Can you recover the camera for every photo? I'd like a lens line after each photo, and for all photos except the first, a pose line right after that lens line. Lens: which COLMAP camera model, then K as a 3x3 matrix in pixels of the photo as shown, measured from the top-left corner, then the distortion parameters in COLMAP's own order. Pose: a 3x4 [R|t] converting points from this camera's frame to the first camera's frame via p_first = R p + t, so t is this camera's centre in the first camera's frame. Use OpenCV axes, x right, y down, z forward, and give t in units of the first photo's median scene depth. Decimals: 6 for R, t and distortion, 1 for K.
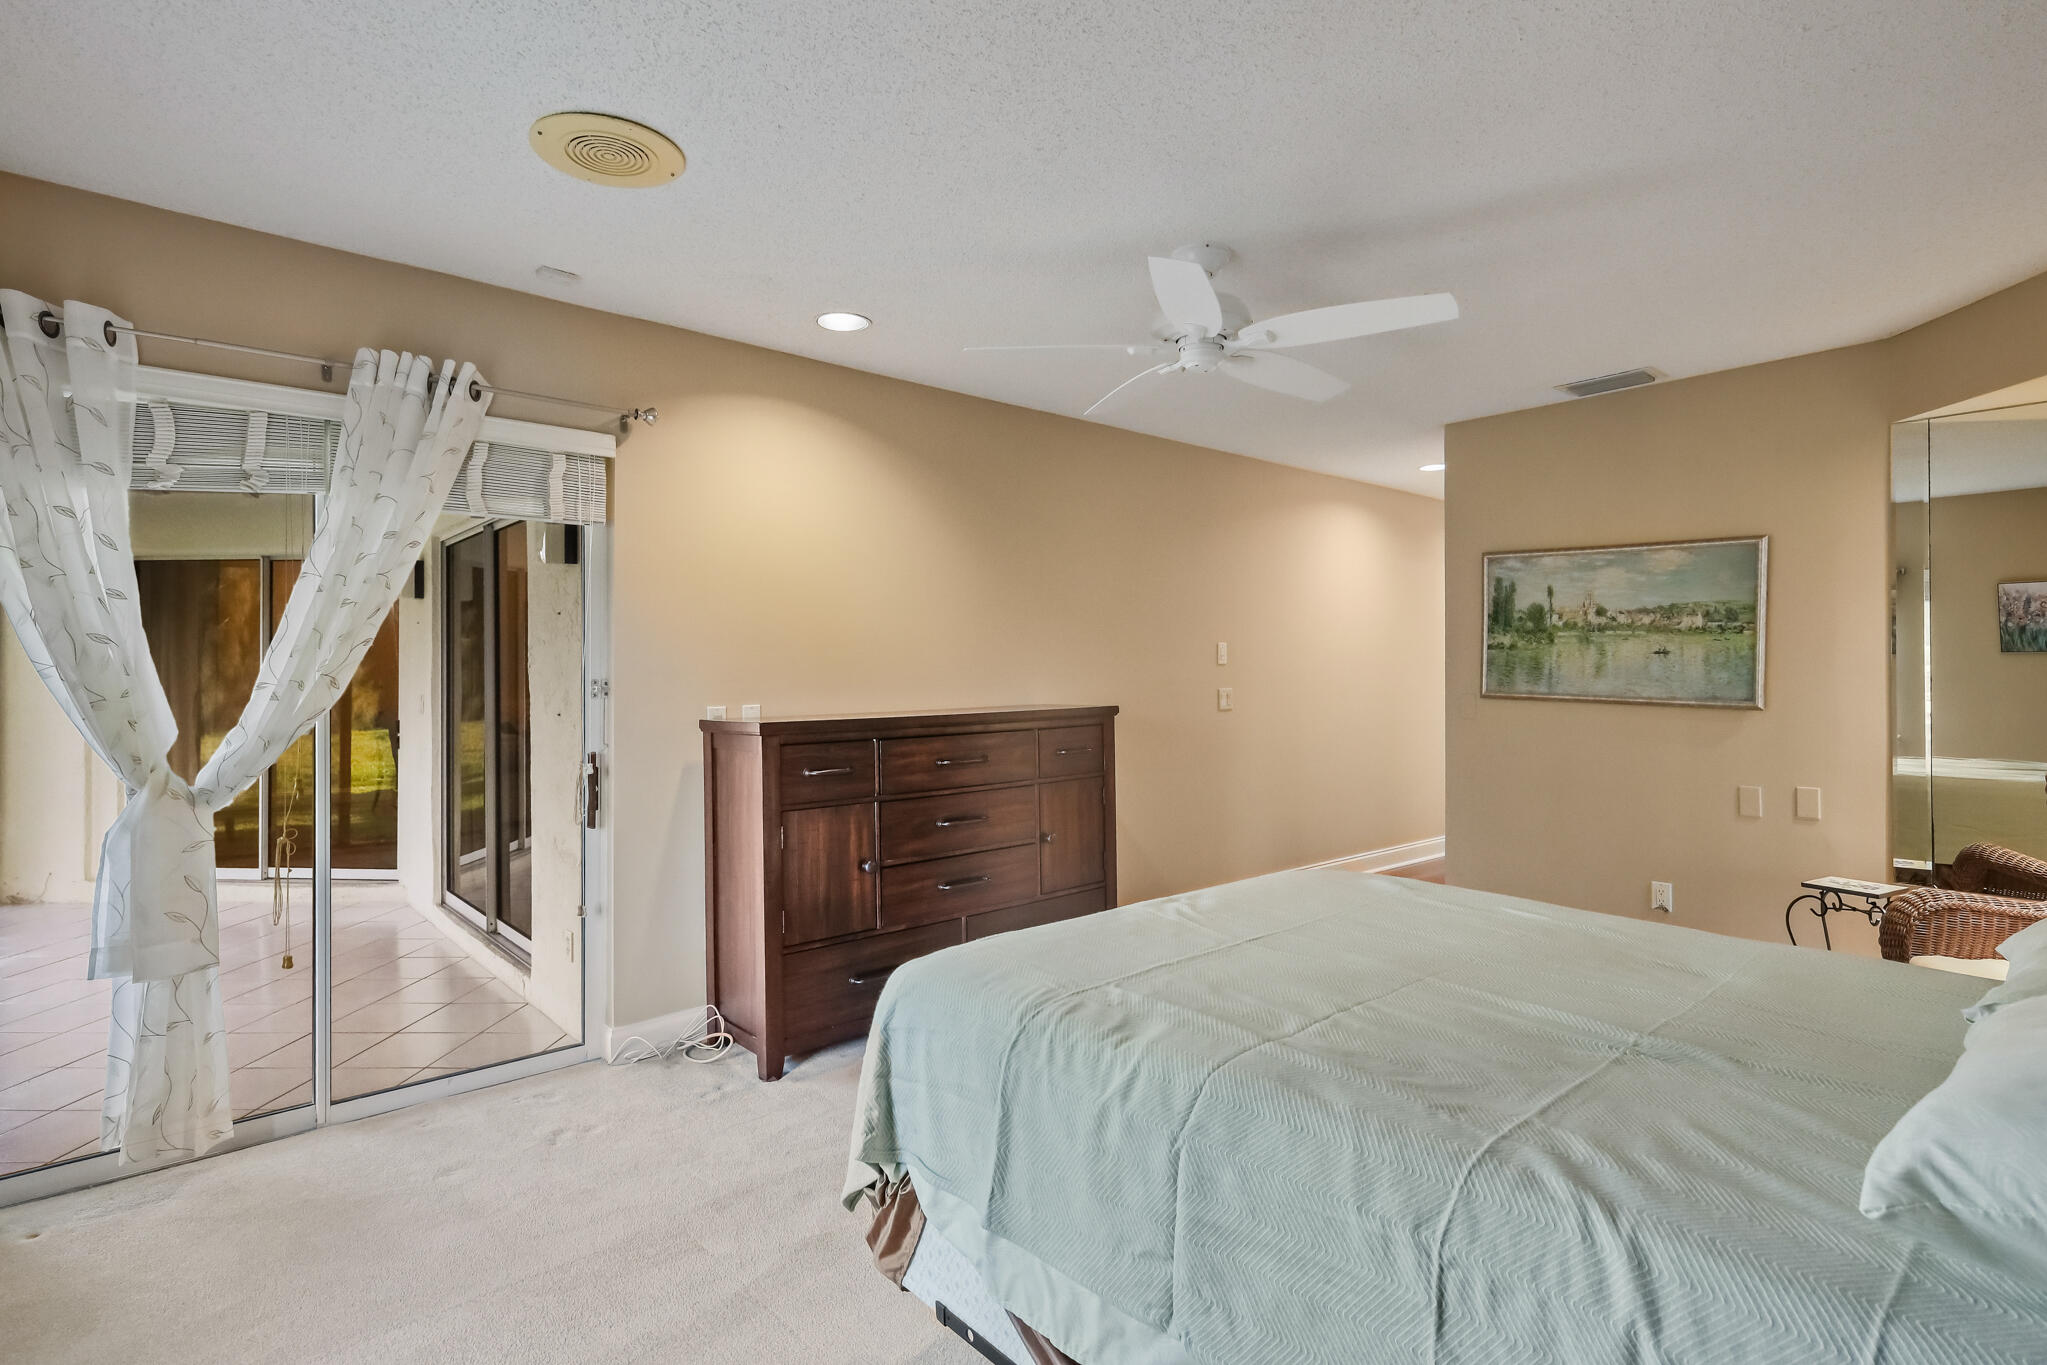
lens RADIAL K [[1001.5, 0, 1022.9], [0, 1001.5, 669.1], [0, 0, 1]] dist [0.005797, -0.000998]
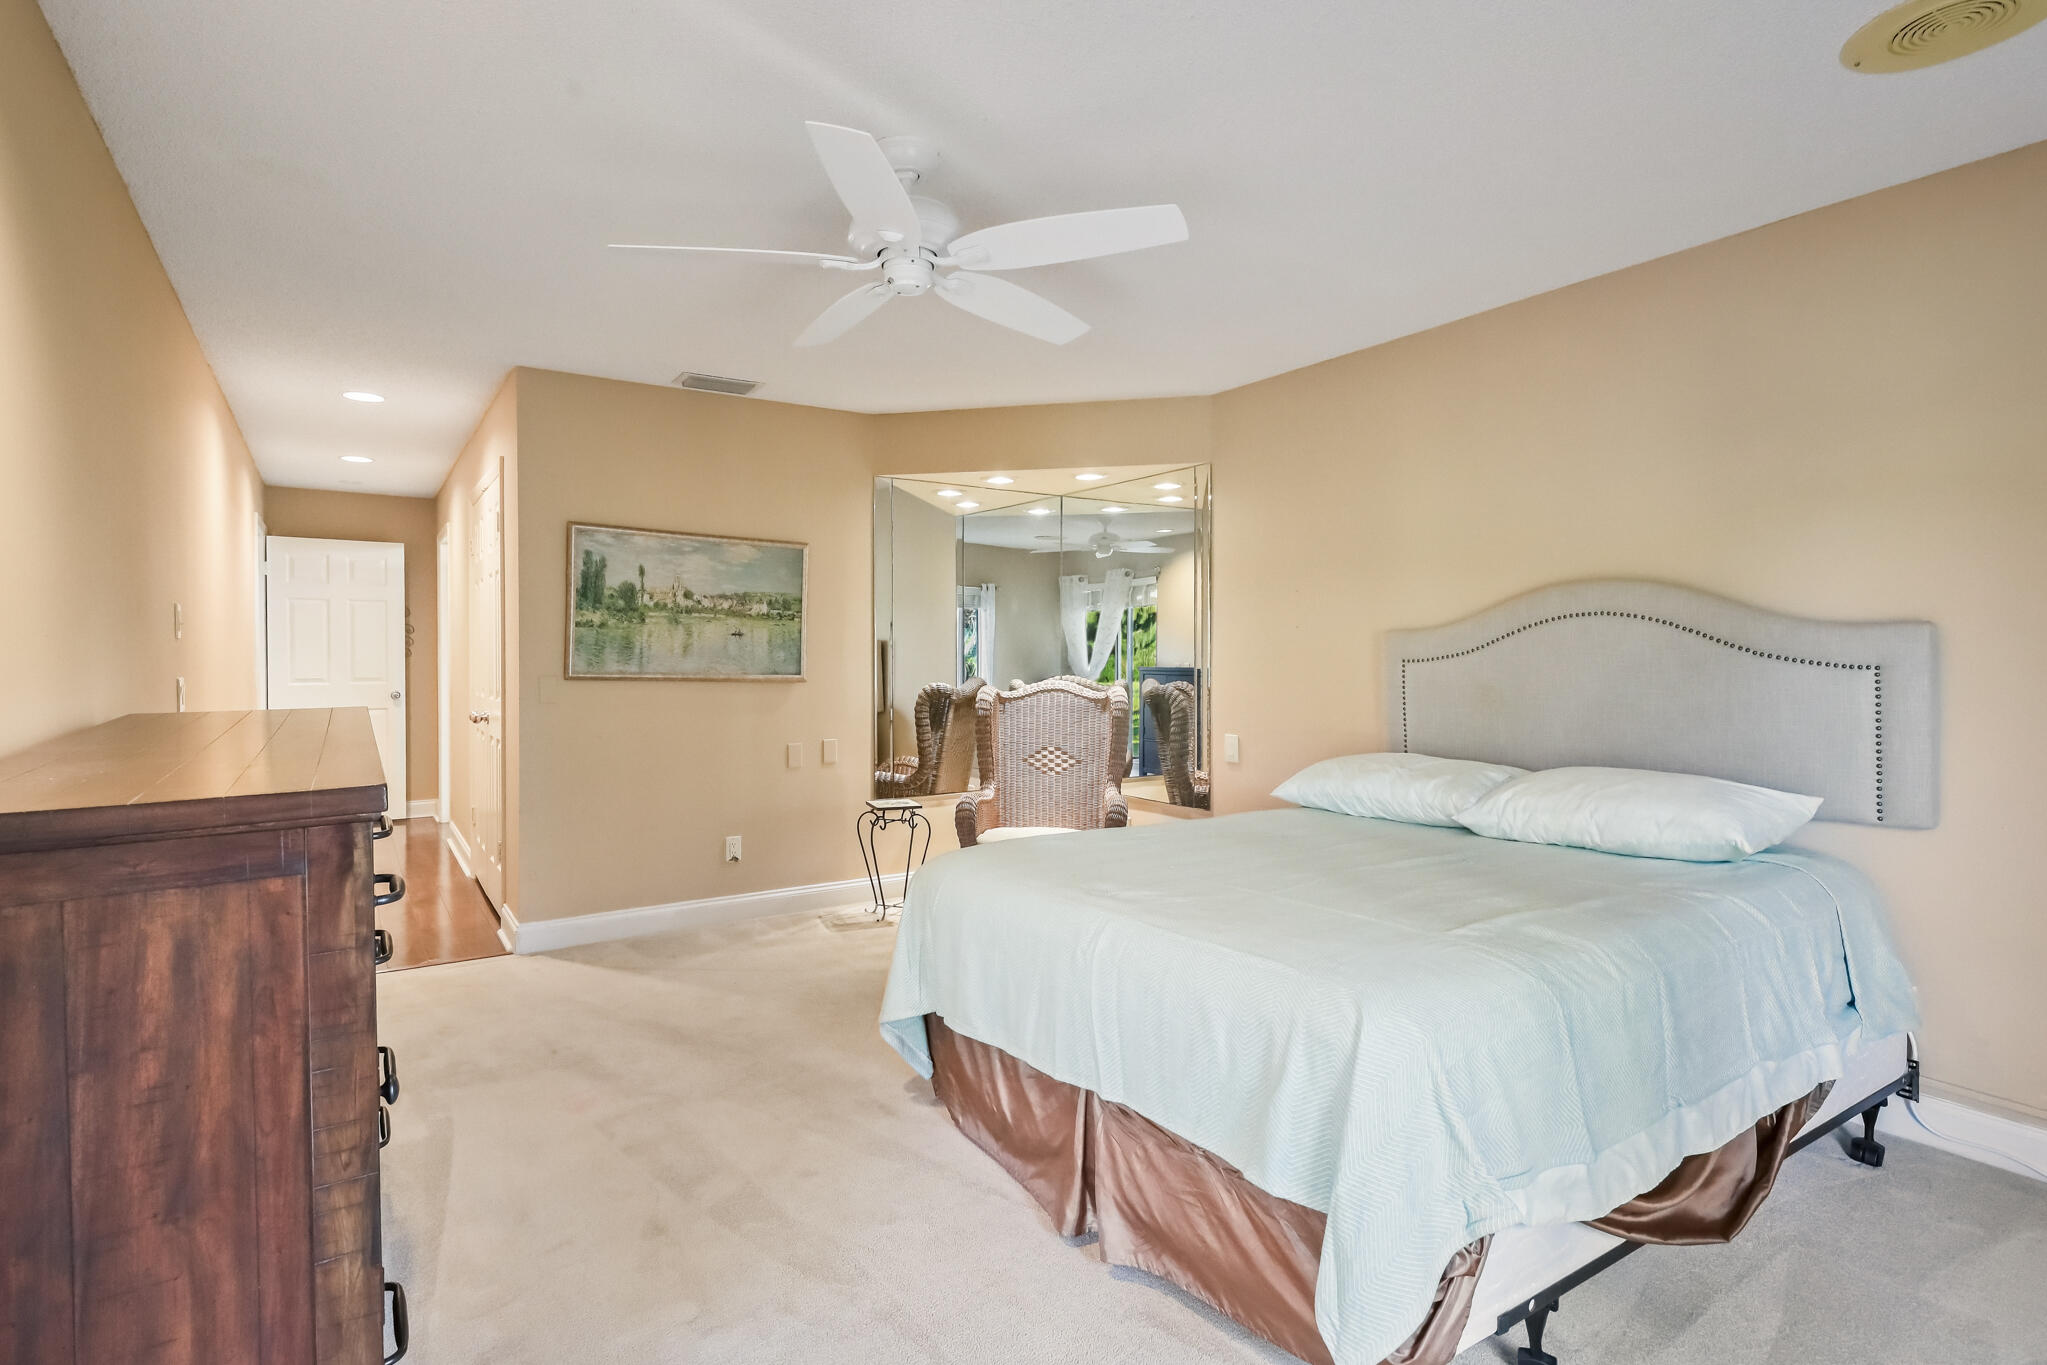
lens RADIAL K [[1001.5, 0, 1021.7], [0, 1001.5, 683.3], [0, 0, 1]] dist [0.005797, -0.000998]
pose [[0.138827, -0.020098, 0.990113, -0.426824], [0.004560, 0.999796, 0.019655, 0.017356], [-0.990306, 0.001786, 0.138890, 0.499437]]
